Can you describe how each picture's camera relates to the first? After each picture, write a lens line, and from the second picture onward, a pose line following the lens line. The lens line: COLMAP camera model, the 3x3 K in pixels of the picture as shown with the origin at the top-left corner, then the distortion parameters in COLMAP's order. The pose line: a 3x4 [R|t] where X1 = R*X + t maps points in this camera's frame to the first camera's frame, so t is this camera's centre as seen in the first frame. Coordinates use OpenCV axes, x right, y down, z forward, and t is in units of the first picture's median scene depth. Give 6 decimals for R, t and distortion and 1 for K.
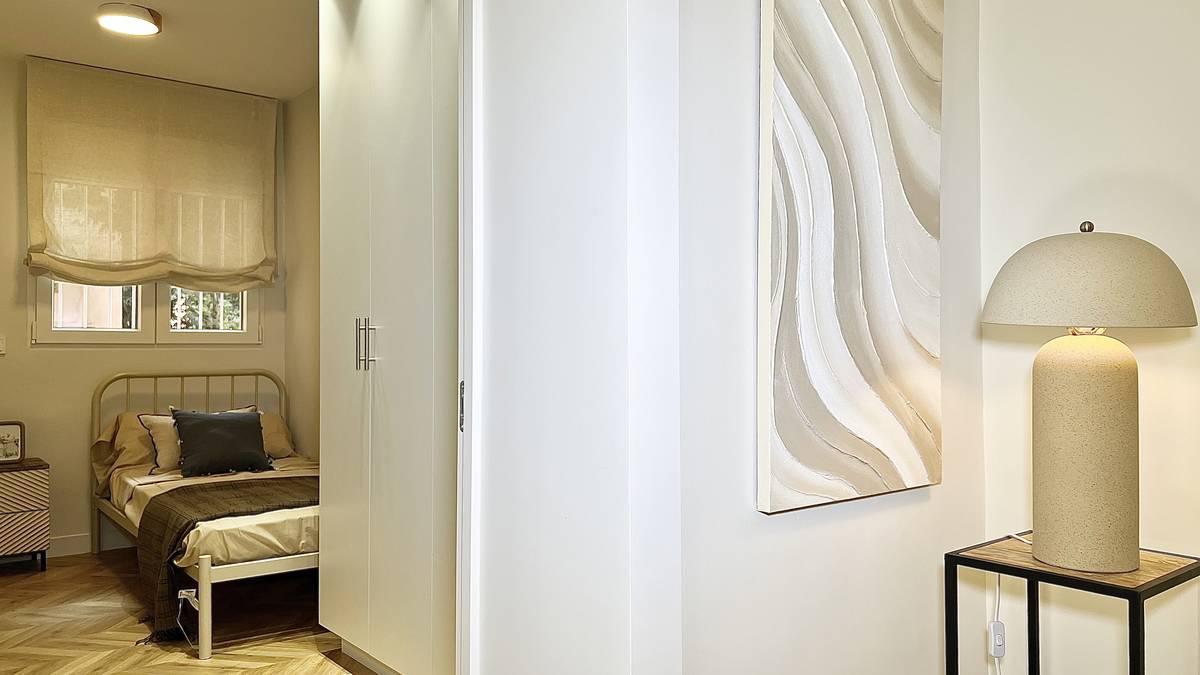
lens RADIAL K [[901.9, 0, 599.0], [0, 901.9, 337.0], [0, 0, 1]] dist [0.022057, -0.022123]
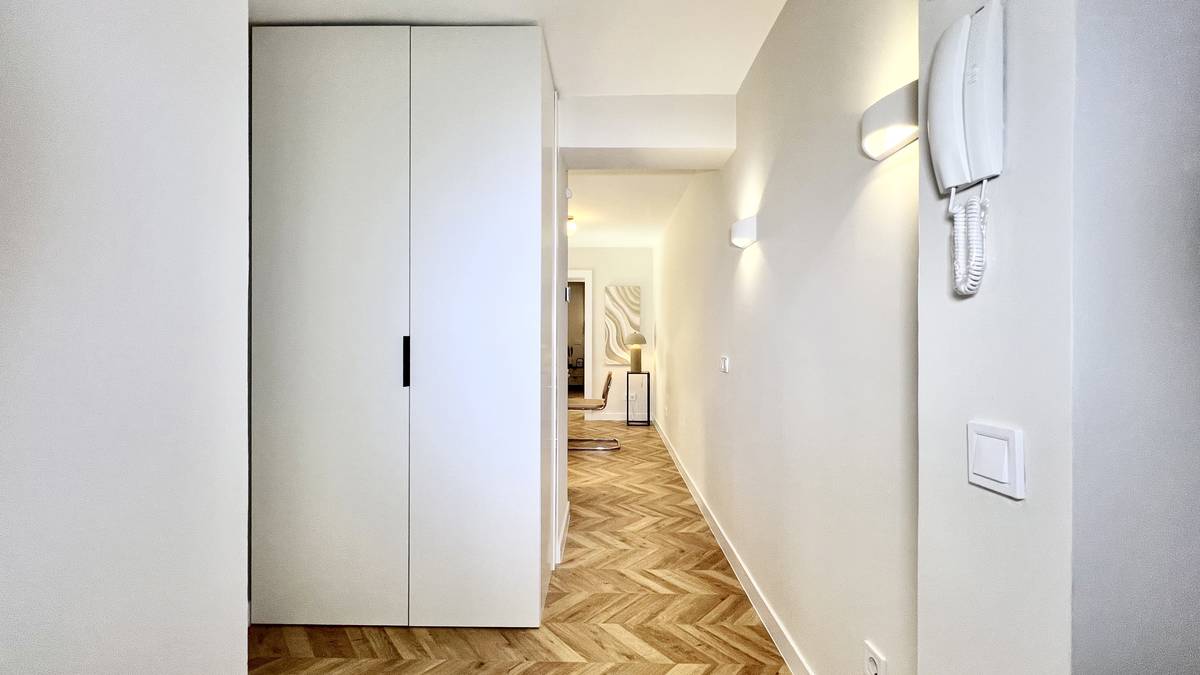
lens RADIAL K [[480.0, 0, 610.3], [0, 480.0, 346.2], [0, 0, 1]] dist [-0.003694, 0.001239]
pose [[0.778911, 0.011348, -0.627032, 1.081854], [0.004094, 0.999723, 0.023179, -0.033464], [0.627122, -0.020621, 0.778648, -0.905866]]
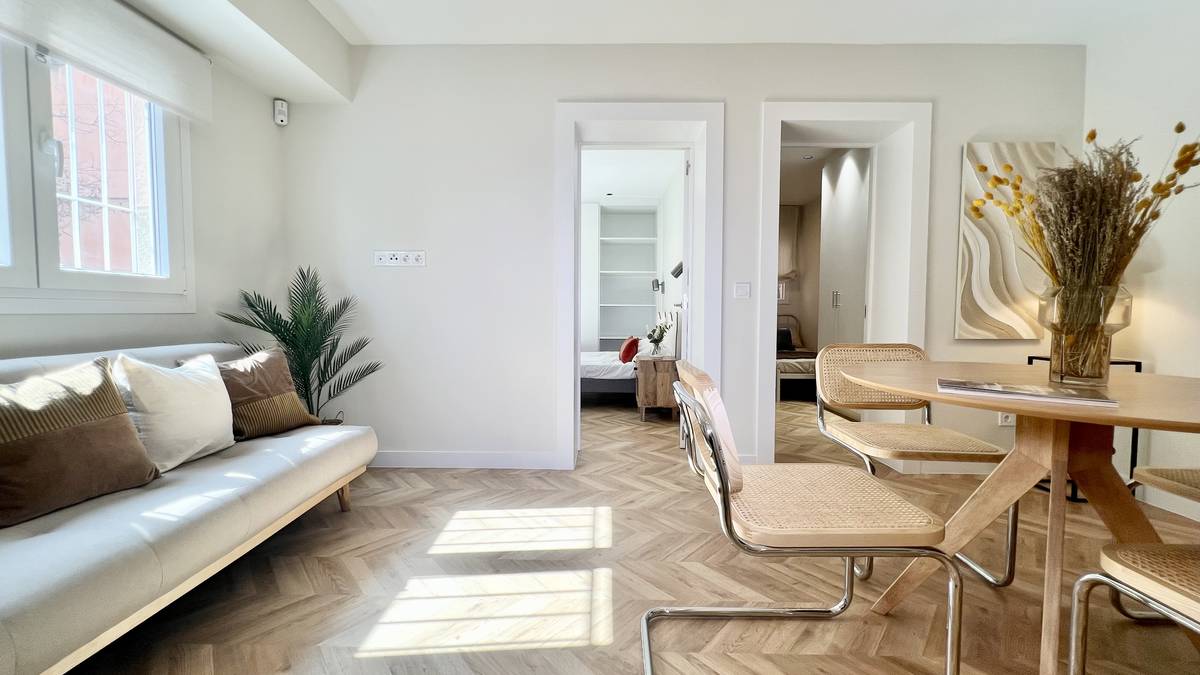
lens RADIAL K [[480.0, 0, 597.0], [0, 480.0, 343.0], [0, 0, 1]] dist [-0.003694, 0.001239]
pose [[0.765629, 0.046697, -0.641585, 0.106887], [0.000177, 0.997346, 0.072803, 0.023535], [0.643282, -0.055854, 0.763589, -0.484835]]
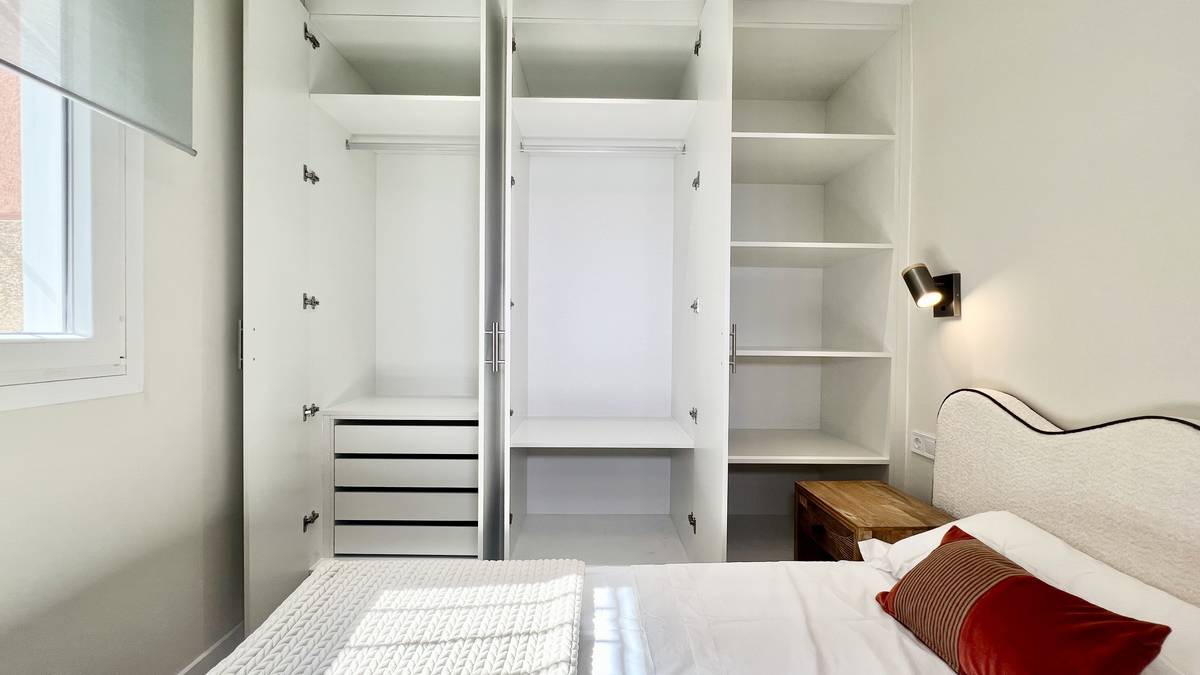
lens RADIAL K [[480.0, 0, 597.3], [0, 480.0, 337.7], [0, 0, 1]] dist [-0.003694, 0.001239]
pose [[0.791358, 0.015296, -0.611162, -0.702057], [-0.008428, 0.999865, 0.014111, -0.006299], [0.611295, -0.006016, 0.791380, 0.291348]]
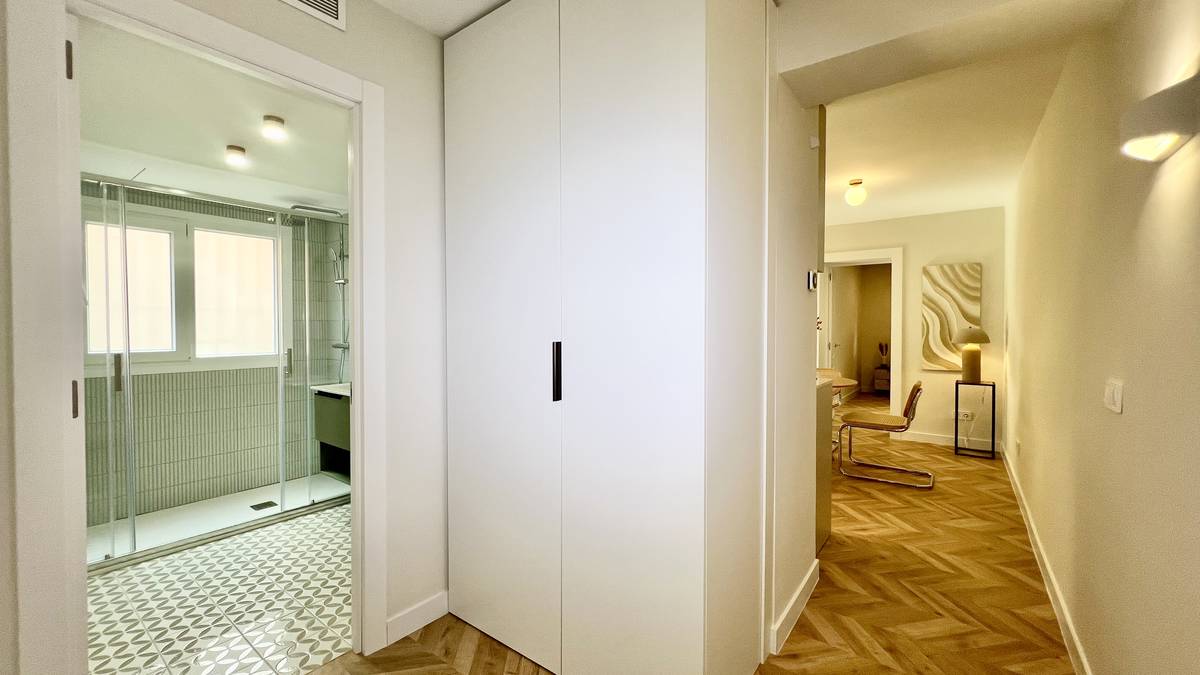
lens RADIAL K [[480.0, 0, 608.0], [0, 480.0, 334.2], [0, 0, 1]] dist [-0.003694, 0.001239]
pose [[0.253415, 0.016613, -0.967215, 1.038826], [0.000971, 0.999848, 0.017428, -0.045855], [0.967357, -0.005356, 0.253361, -0.748457]]
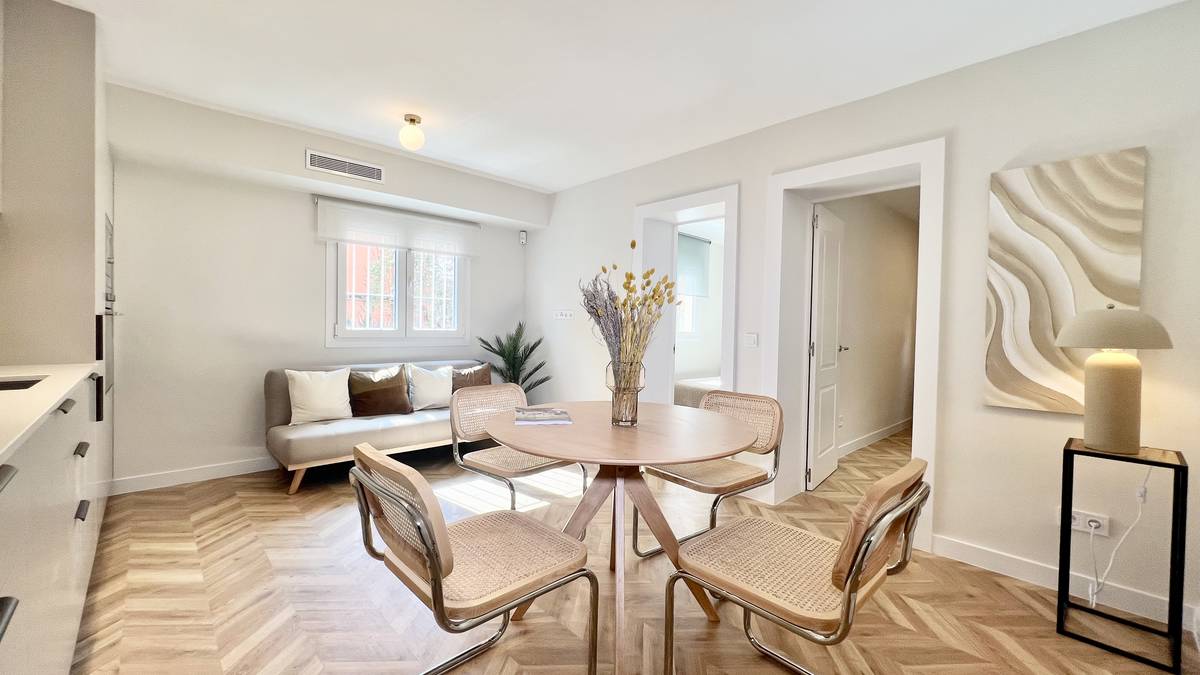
lens RADIAL K [[480.0, 0, 602.2], [0, 480.0, 338.3], [0, 0, 1]] dist [-0.003694, 0.001239]
pose [[0.078564, 0.026182, -0.996565, 0.570990], [-0.010213, 0.999624, 0.025458, -0.019539], [0.996857, 0.008178, 0.078801, -0.144420]]
